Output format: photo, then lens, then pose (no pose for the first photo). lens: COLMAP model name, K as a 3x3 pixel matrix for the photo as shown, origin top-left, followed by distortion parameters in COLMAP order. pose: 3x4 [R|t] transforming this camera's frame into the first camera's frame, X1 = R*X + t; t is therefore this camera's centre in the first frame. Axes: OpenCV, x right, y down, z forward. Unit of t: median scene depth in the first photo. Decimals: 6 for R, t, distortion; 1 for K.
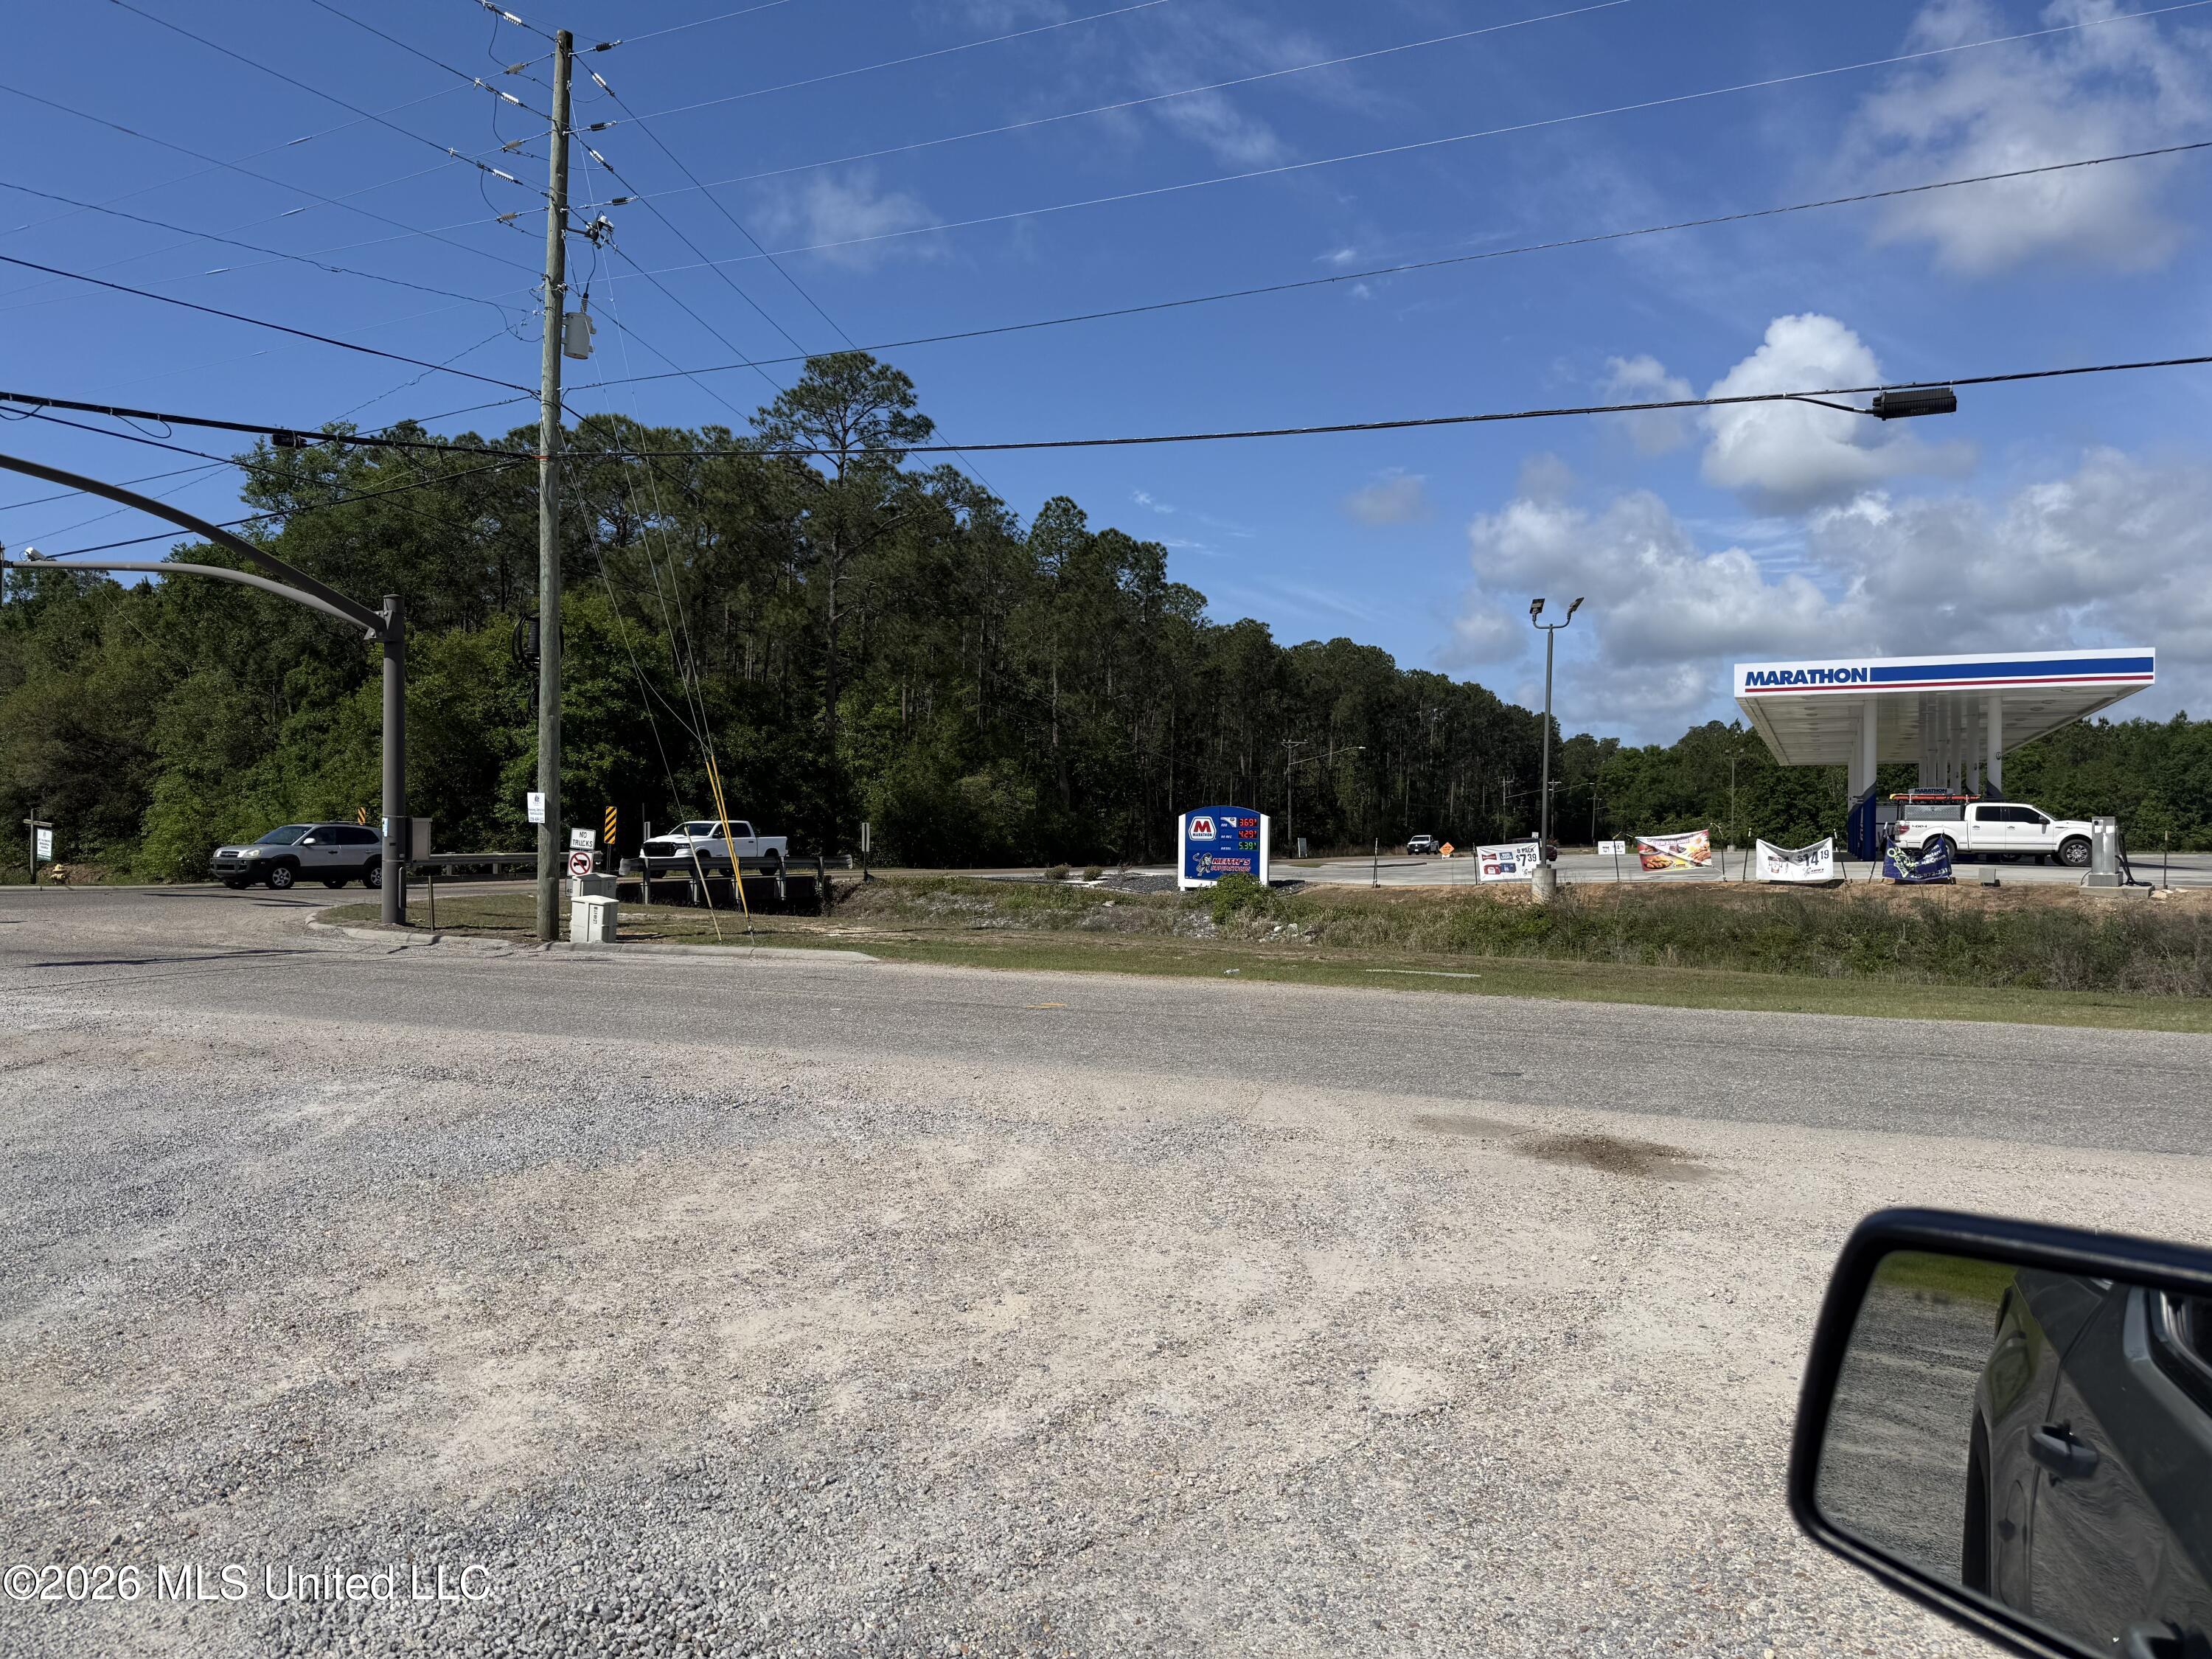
lens RADIAL K [[1494.6, 0, 1113.5], [0, 1494.6, 825.0], [0, 0, 1]] dist [0.066604, -0.127235]
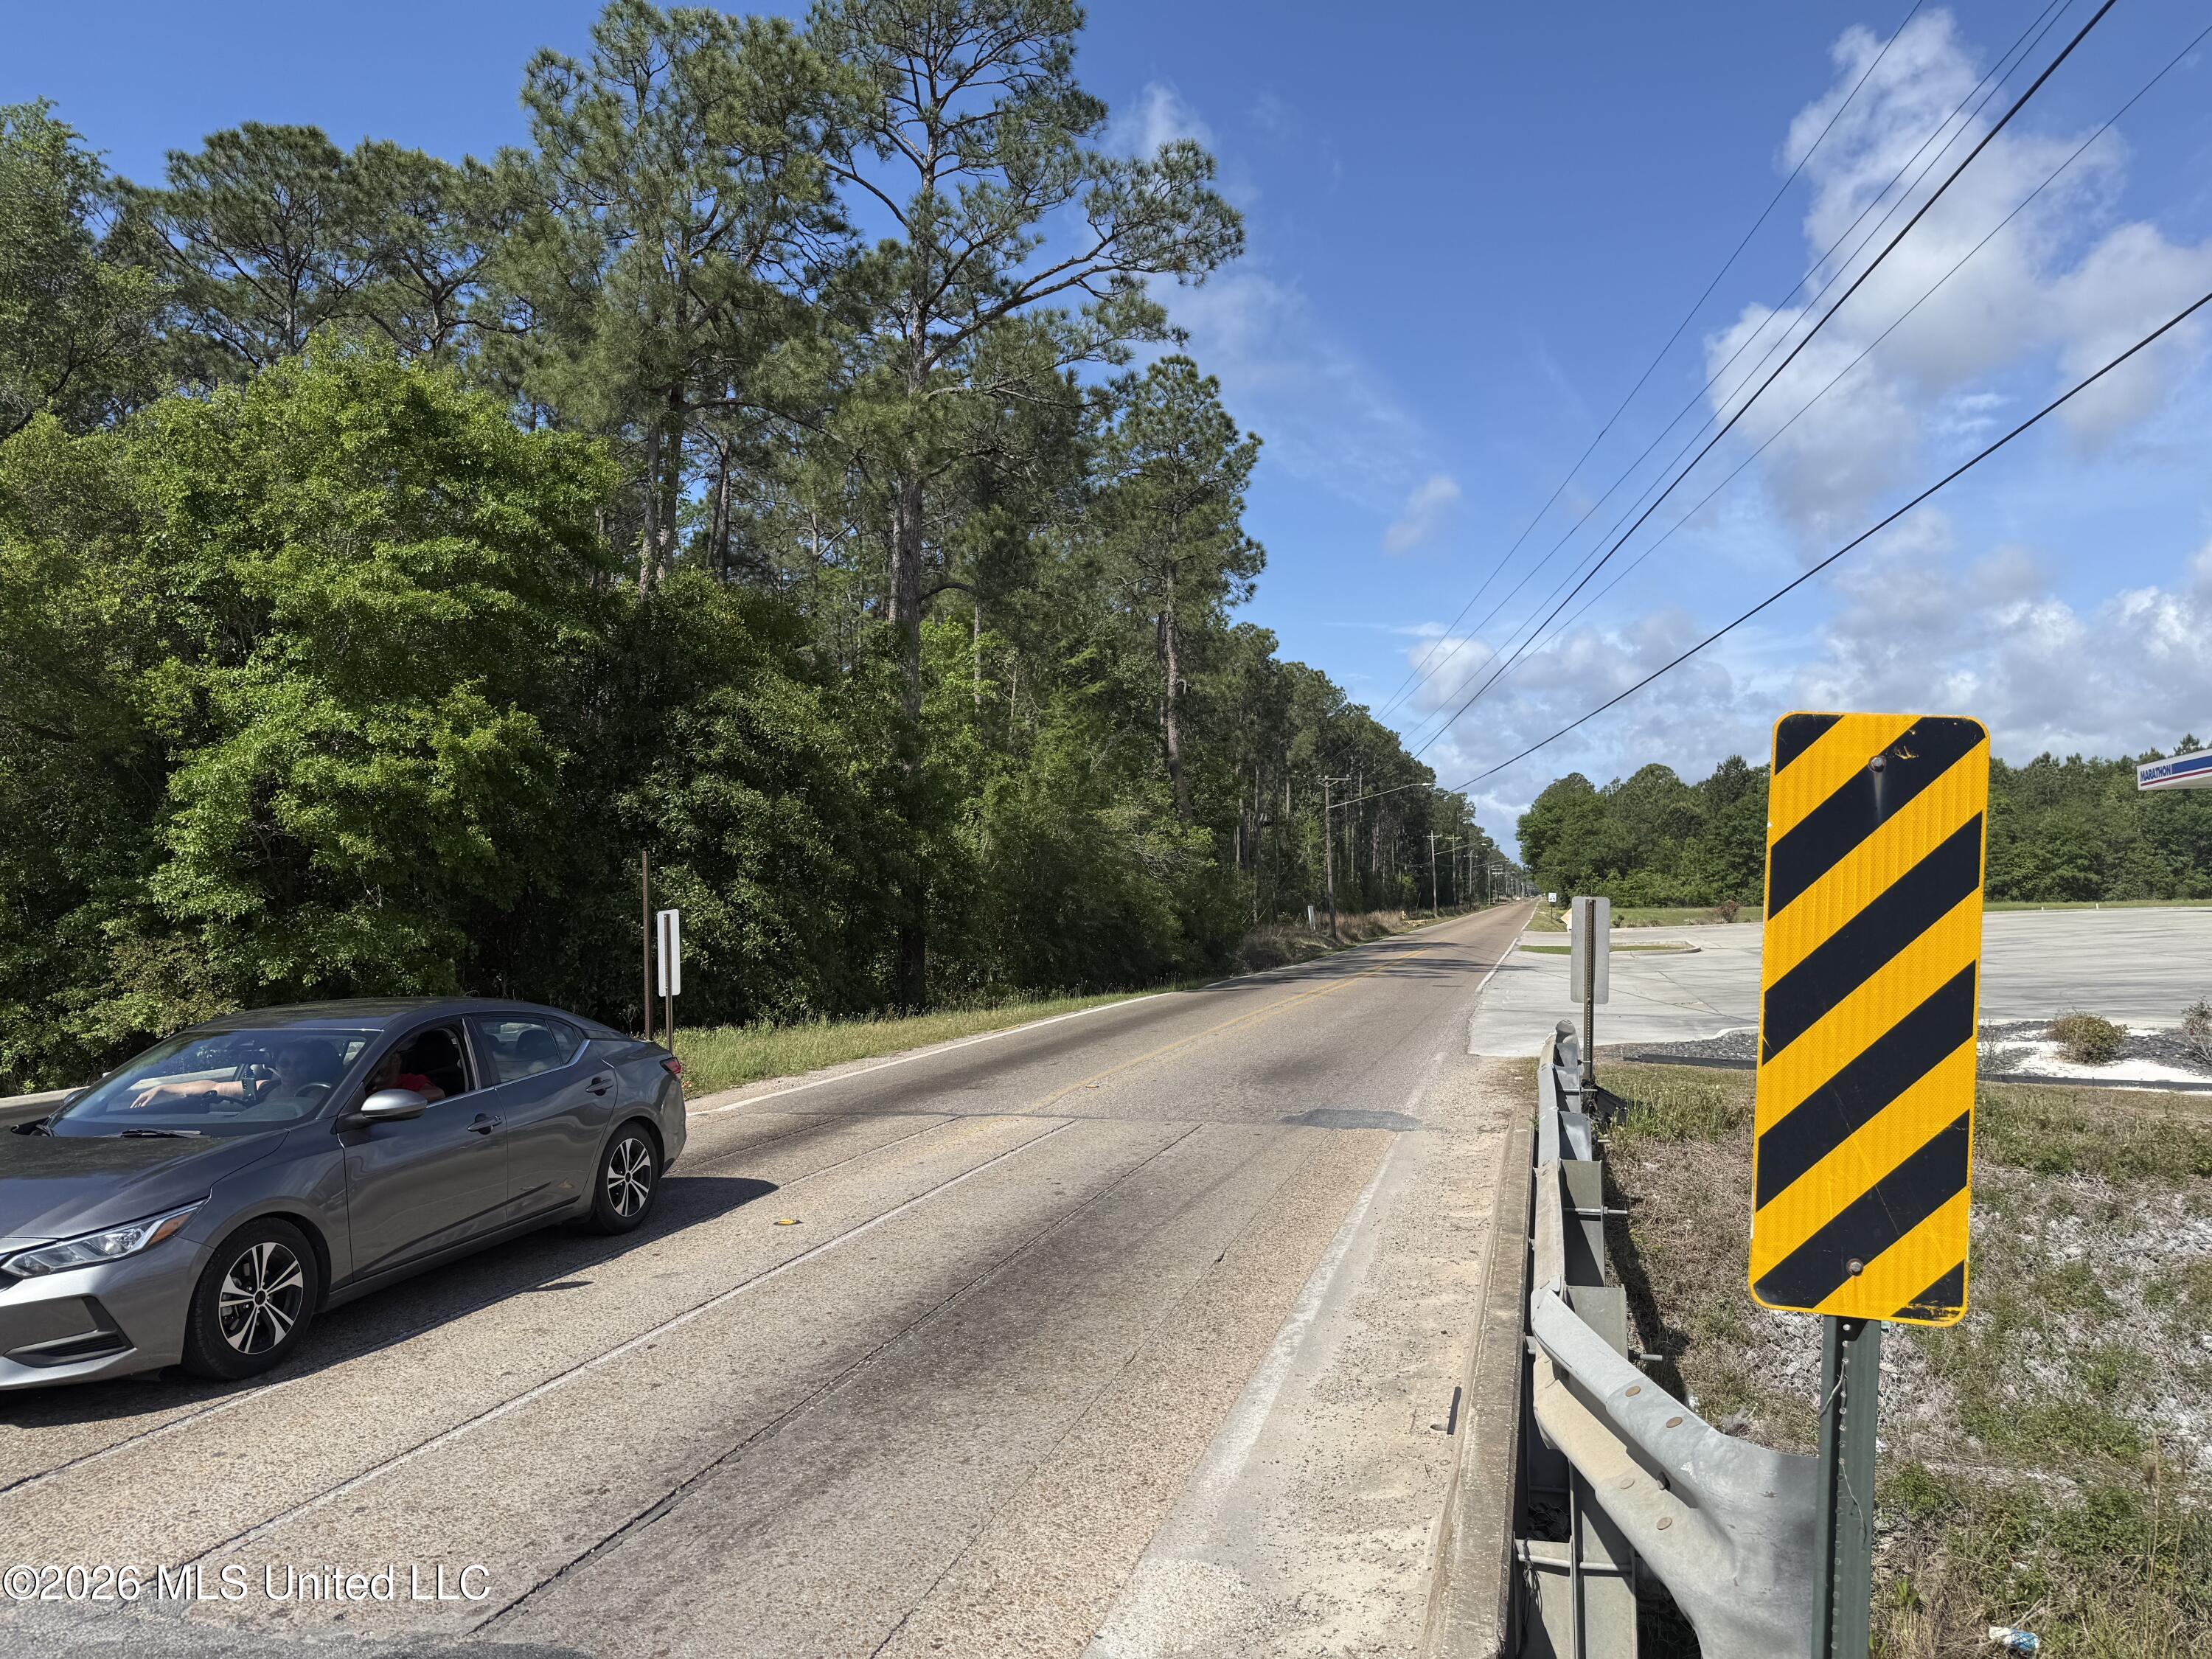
lens RADIAL K [[1494.6, 0, 1113.5], [0, 1494.6, 825.0], [0, 0, 1]] dist [0.066604, -0.127235]
pose [[0.988101, -0.014218, 0.153150, -0.122378], [0.021181, 0.998810, -0.043929, -0.001780], [-0.152343, 0.046650, 0.987226, 0.313290]]
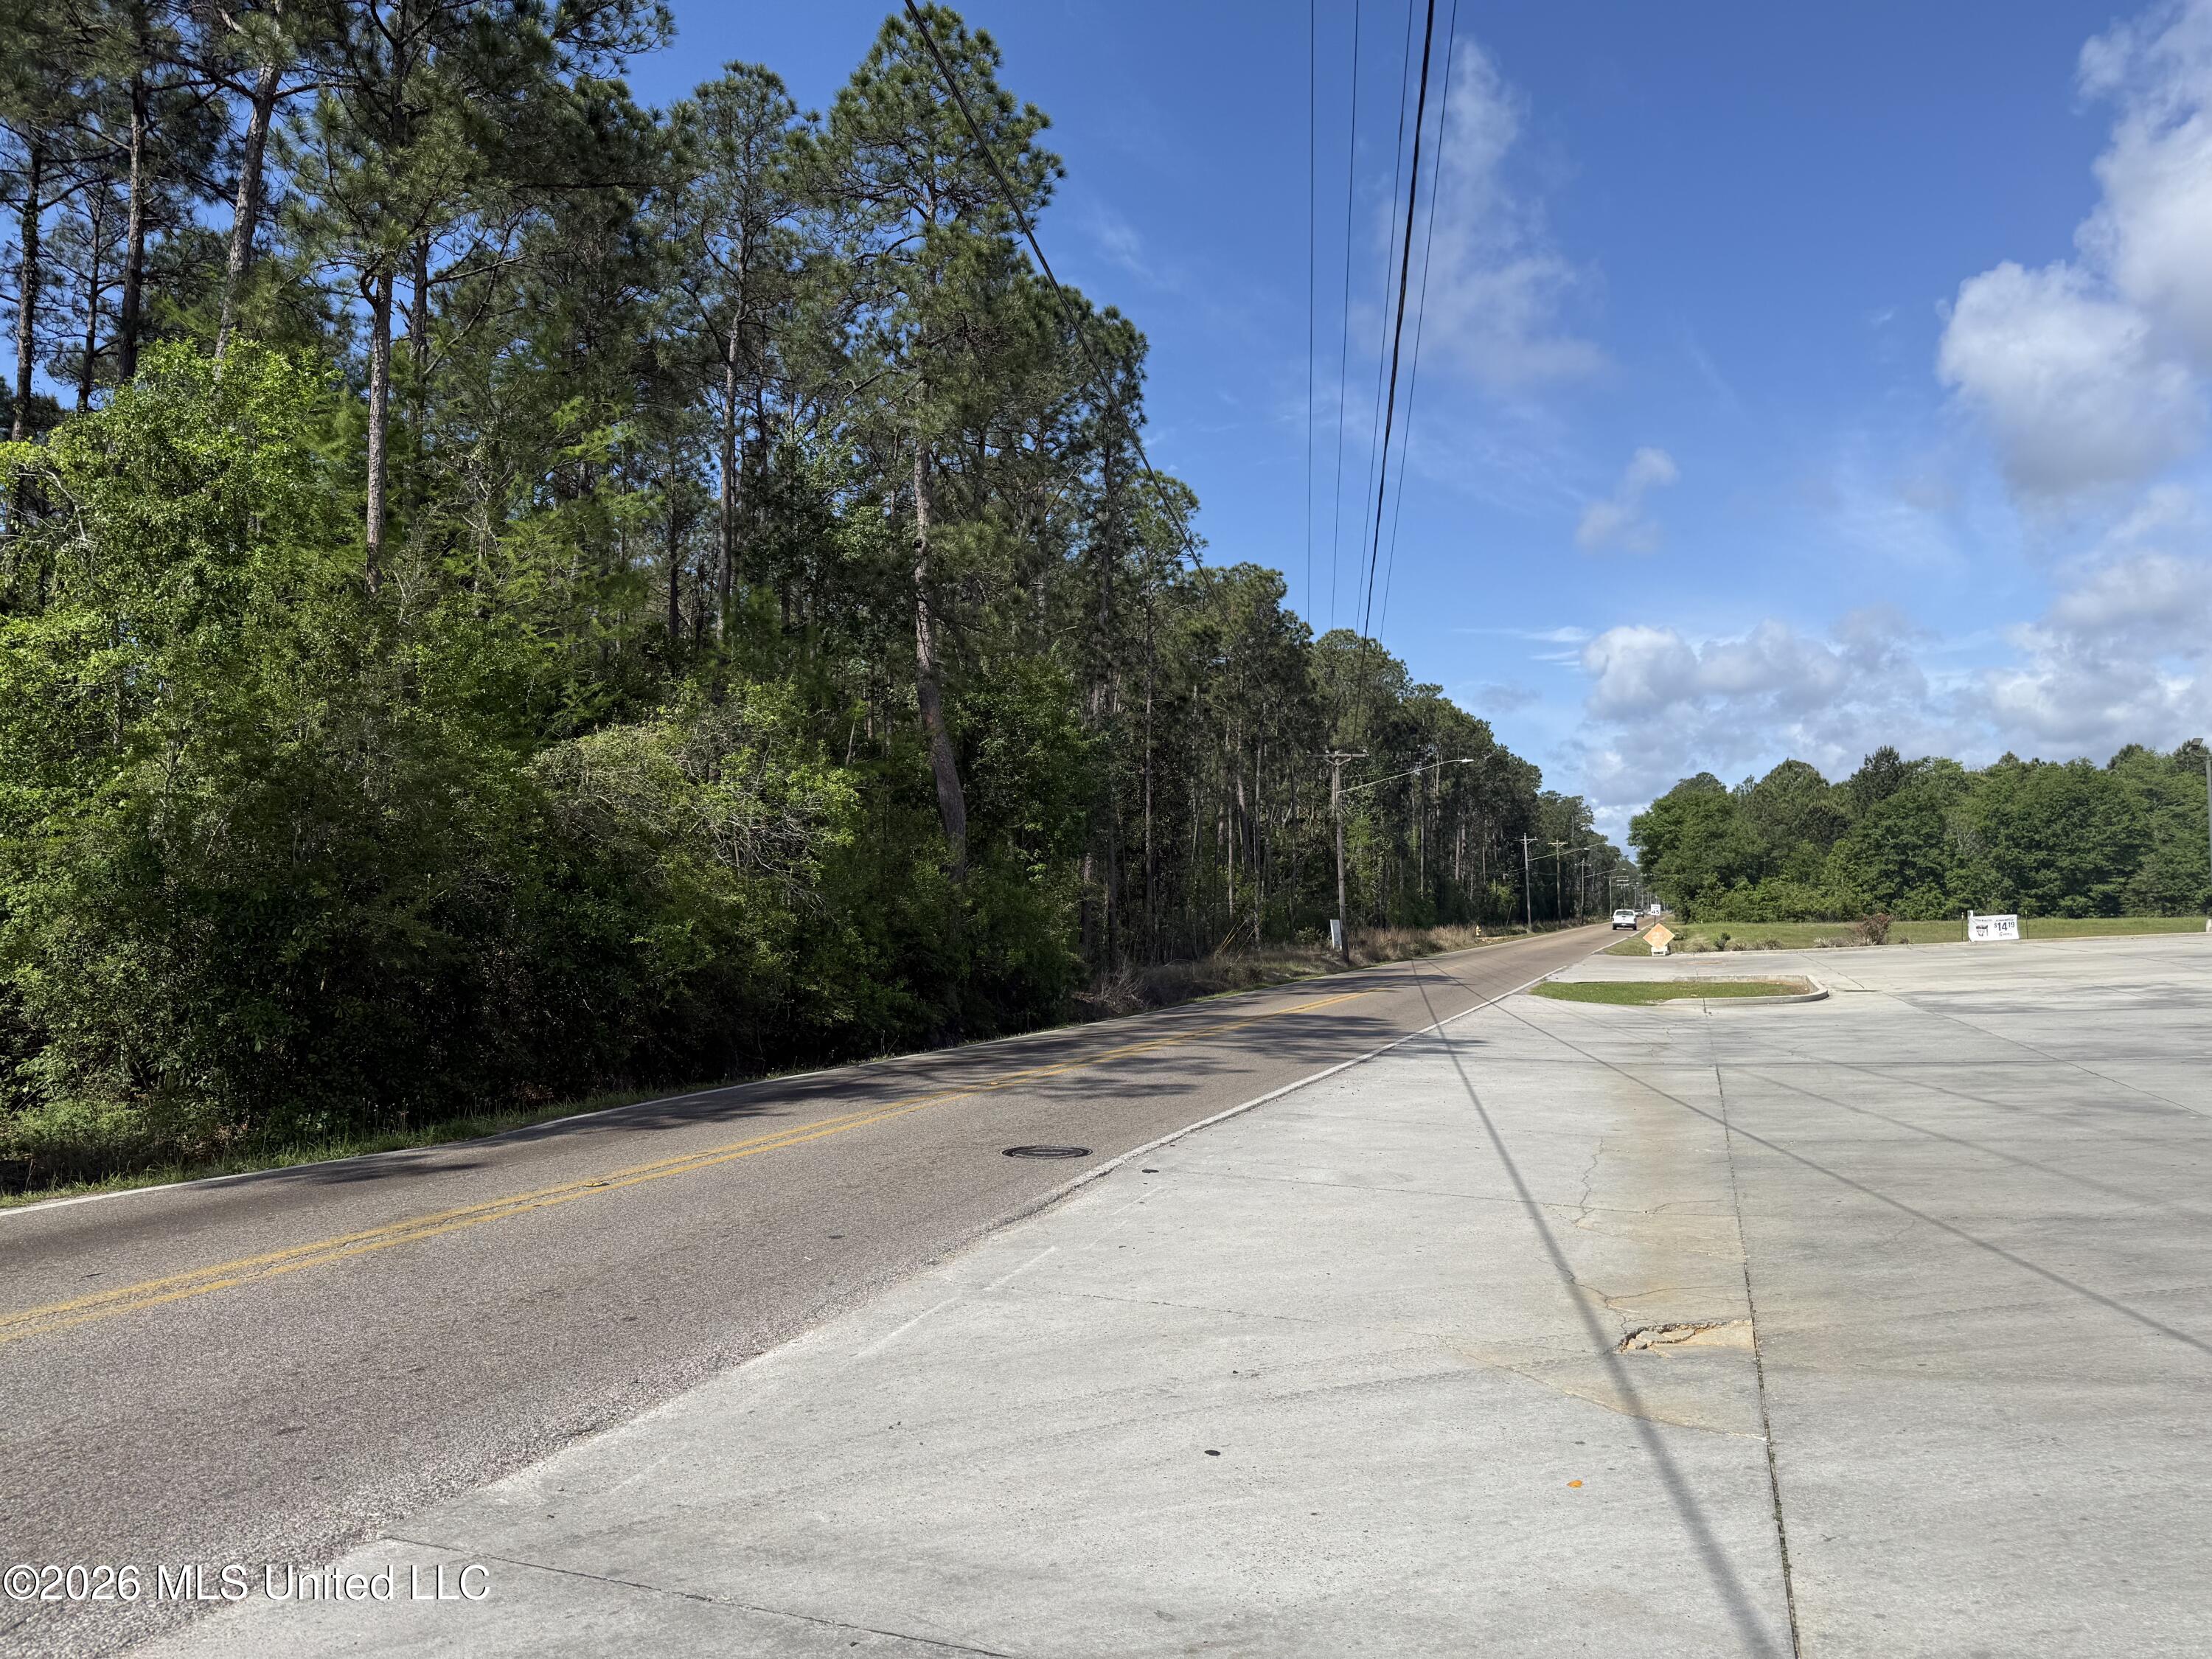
lens RADIAL K [[1494.6, 0, 1113.5], [0, 1494.6, 825.0], [0, 0, 1]] dist [0.066604, -0.127235]
pose [[0.997371, -0.015325, 0.070830, -0.015171], [0.019161, 0.998368, -0.053797, 0.001590], [-0.069890, 0.055013, 0.996037, 0.489846]]
